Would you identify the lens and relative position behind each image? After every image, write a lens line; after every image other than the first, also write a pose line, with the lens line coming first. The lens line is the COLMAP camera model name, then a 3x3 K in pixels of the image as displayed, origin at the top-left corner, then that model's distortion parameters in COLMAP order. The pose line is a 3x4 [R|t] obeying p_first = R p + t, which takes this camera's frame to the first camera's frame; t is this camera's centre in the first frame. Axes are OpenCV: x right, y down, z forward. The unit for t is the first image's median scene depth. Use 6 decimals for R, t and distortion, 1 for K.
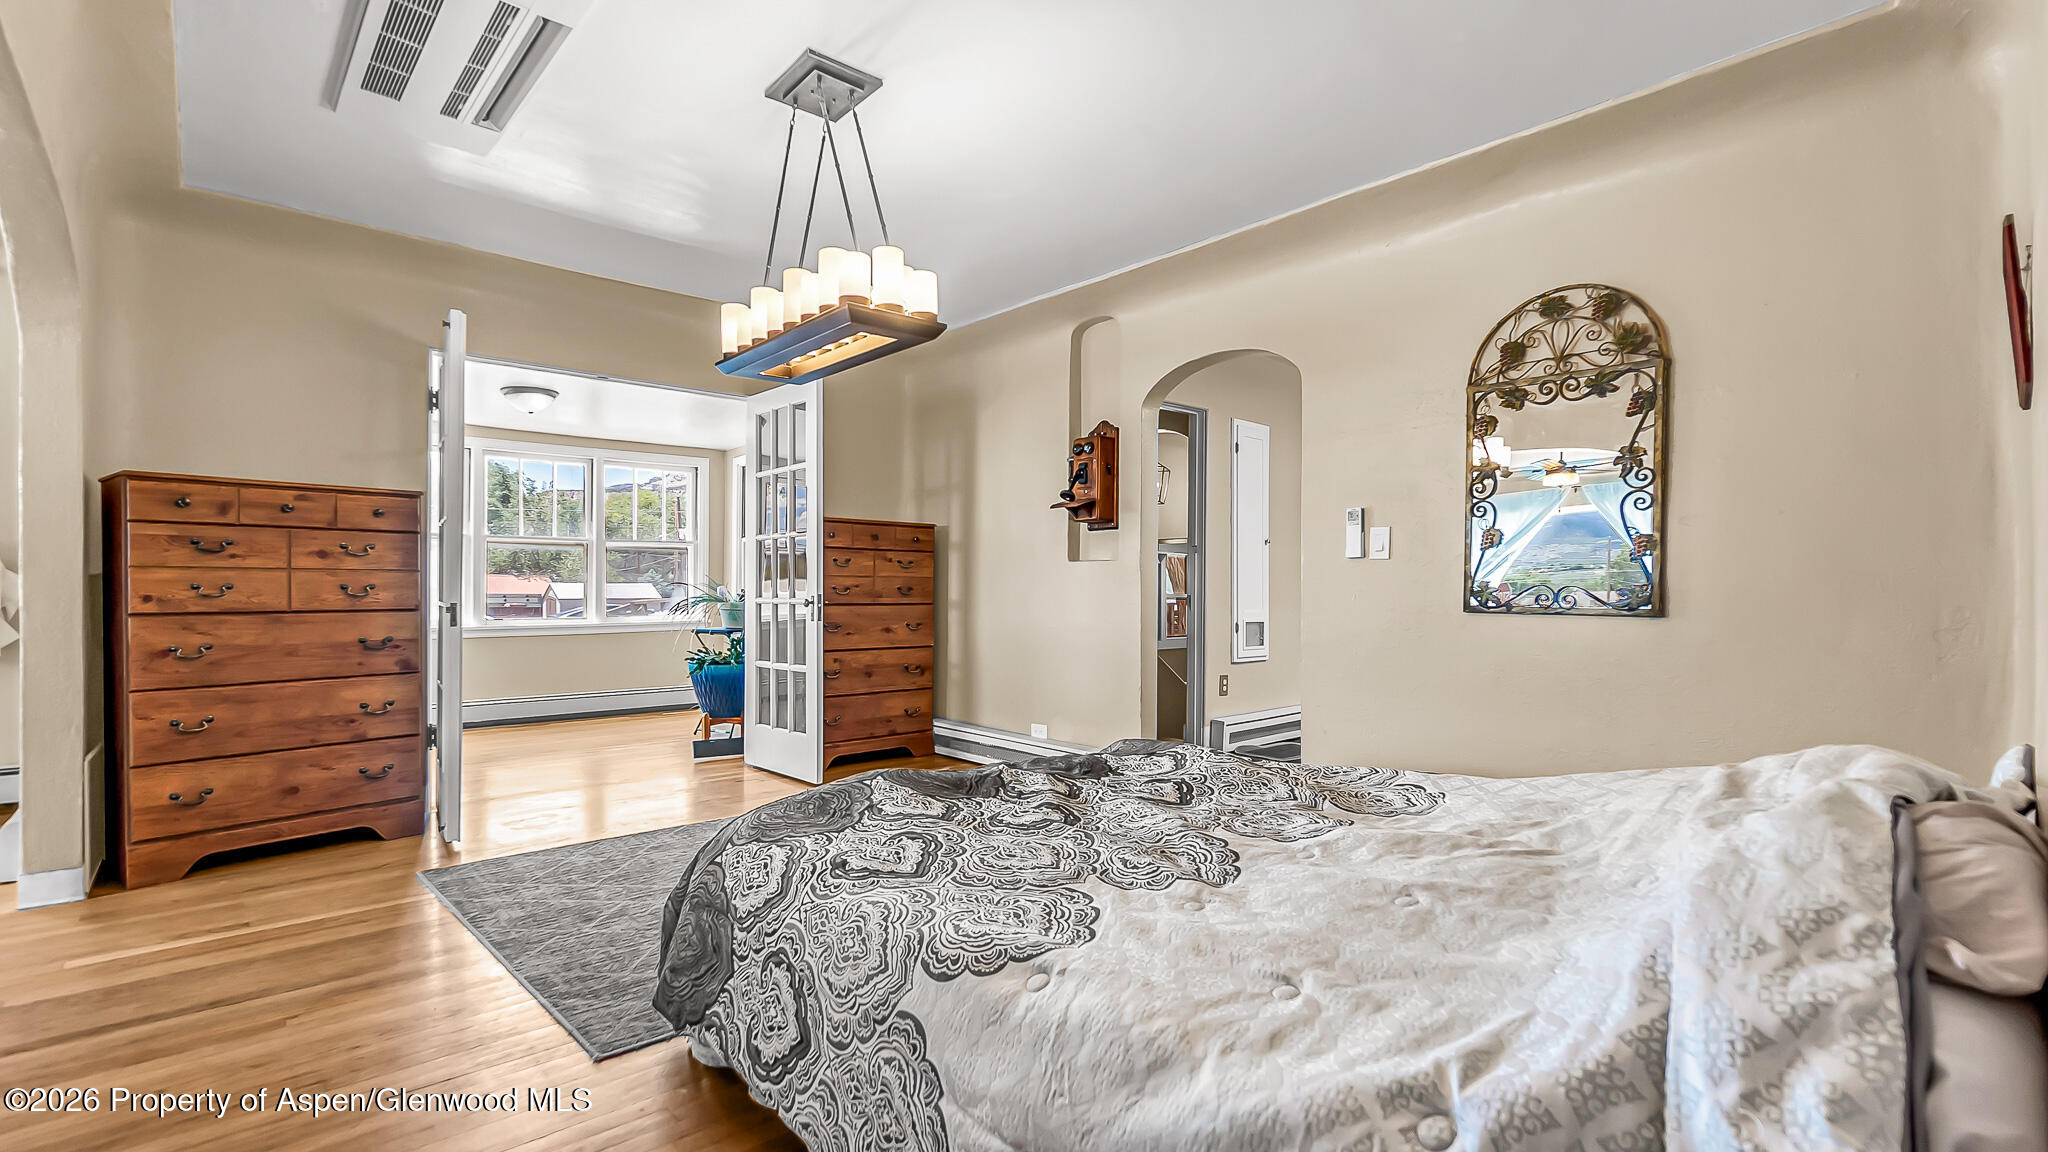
lens RADIAL K [[907.5, 0, 1024.0], [0, 907.5, 576.0], [0, 0, 1]] dist [0.001448, 0.000094]
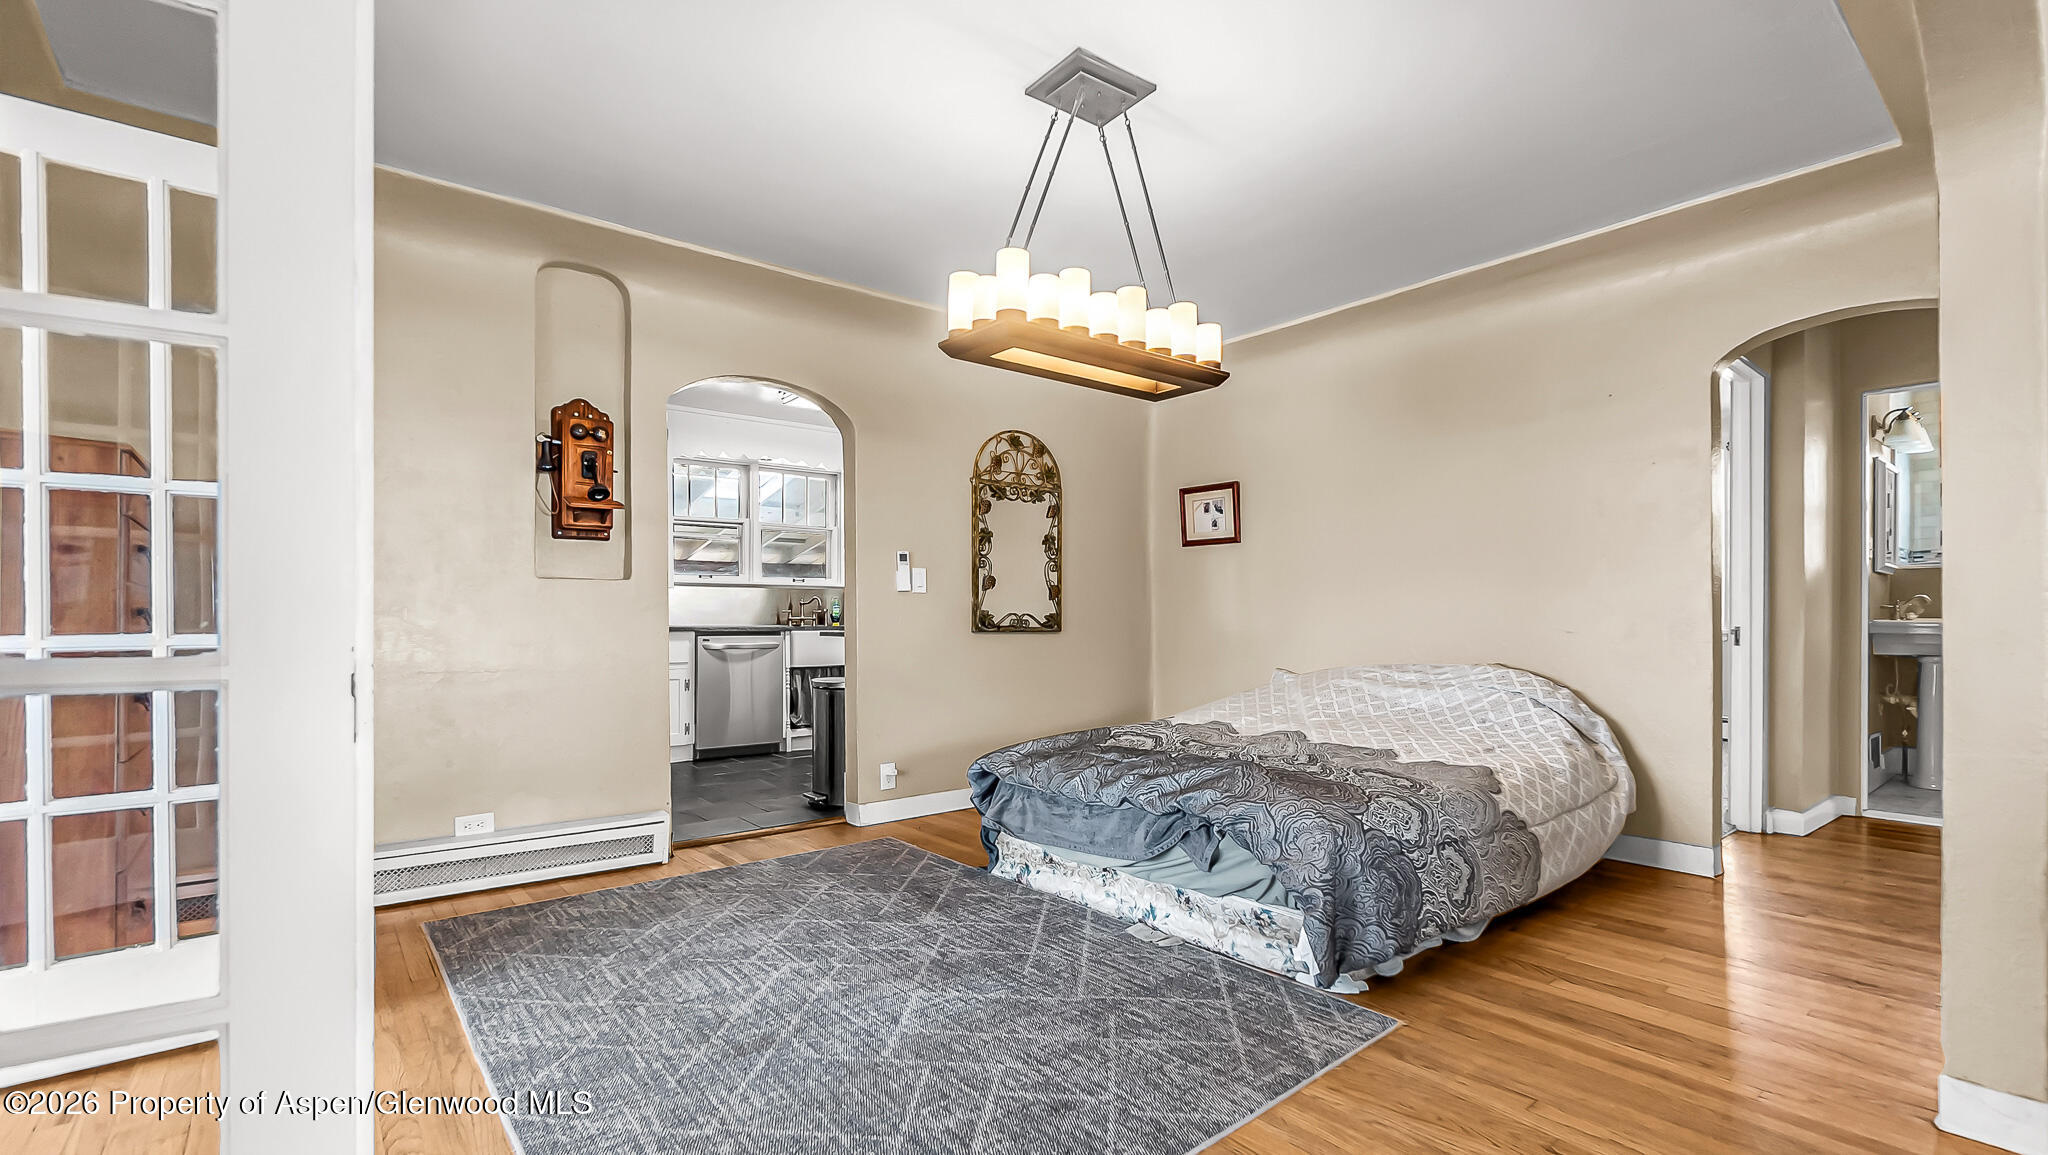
lens RADIAL K [[910.3, 0, 1021.6], [0, 910.3, 612.6], [0, 0, 1]] dist [0.000673, 0.000020]
pose [[0.064037, -0.000690, 0.997947, -1.048683], [-0.013380, 0.999909, 0.001550, 0.006583], [-0.997858, -0.013451, 0.064022, 0.889761]]
